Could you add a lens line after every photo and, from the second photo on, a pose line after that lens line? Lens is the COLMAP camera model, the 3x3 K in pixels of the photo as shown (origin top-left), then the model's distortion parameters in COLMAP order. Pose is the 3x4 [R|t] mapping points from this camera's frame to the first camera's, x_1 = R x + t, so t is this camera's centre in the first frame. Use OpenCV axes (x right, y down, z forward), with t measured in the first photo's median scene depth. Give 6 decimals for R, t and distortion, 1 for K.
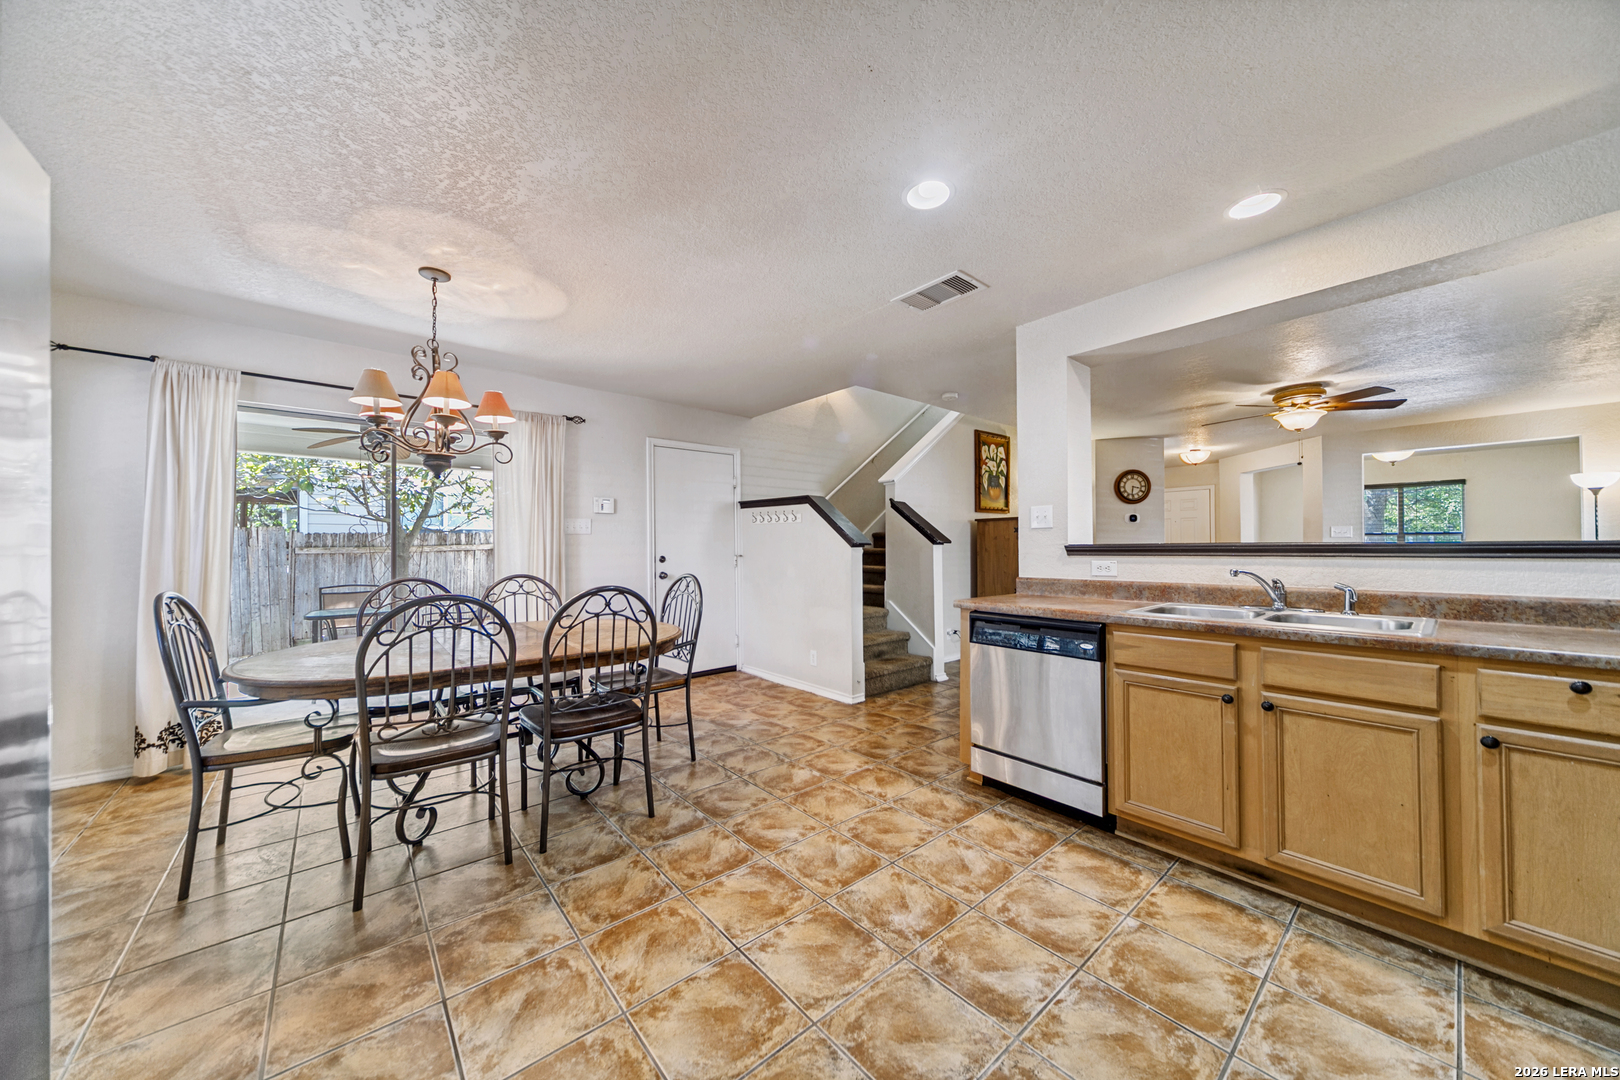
lens RADIAL K [[551.9, 0, 810.0], [0, 551.9, 540.0], [0, 0, 1]] dist [0.000684, -0.000094]
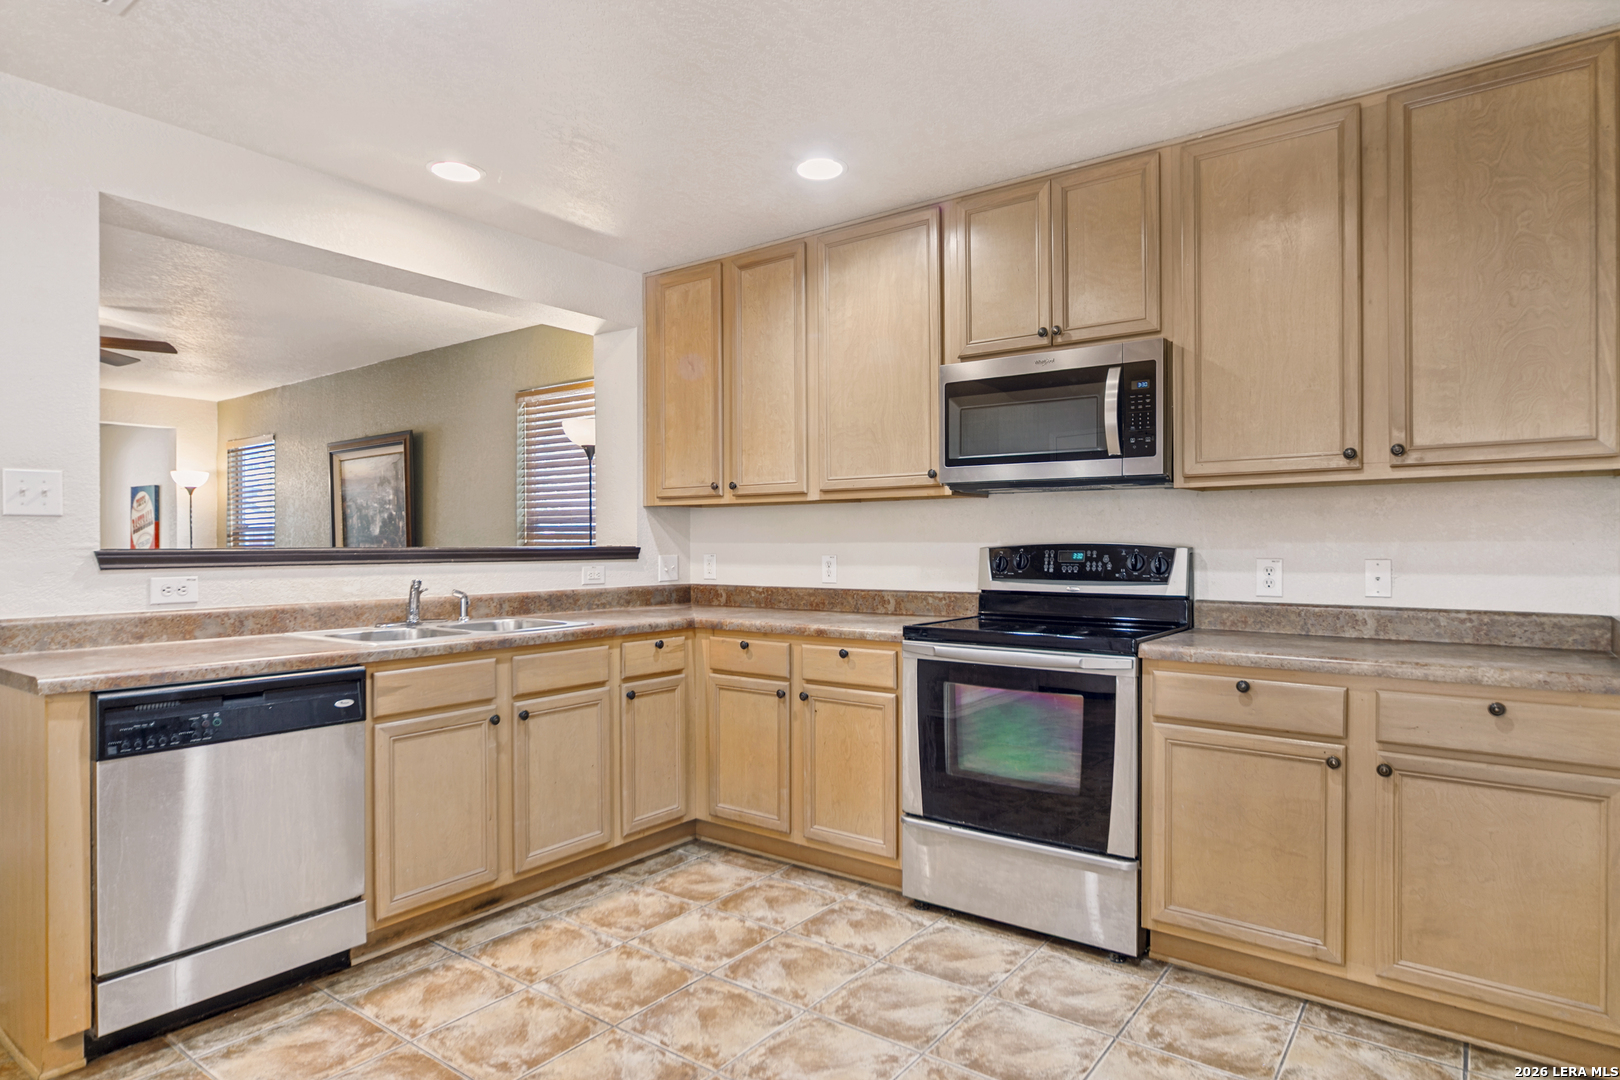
lens RADIAL K [[893.5, 0, 810.0], [0, 893.5, 540.0], [0, 0, 1]] dist [0.001266, 0.000434]
pose [[-0.211318, 0.008579, 0.977380, -0.728975], [-0.011659, 0.999868, -0.011298, 0.001473], [-0.977348, -0.013783, -0.211190, 0.734367]]
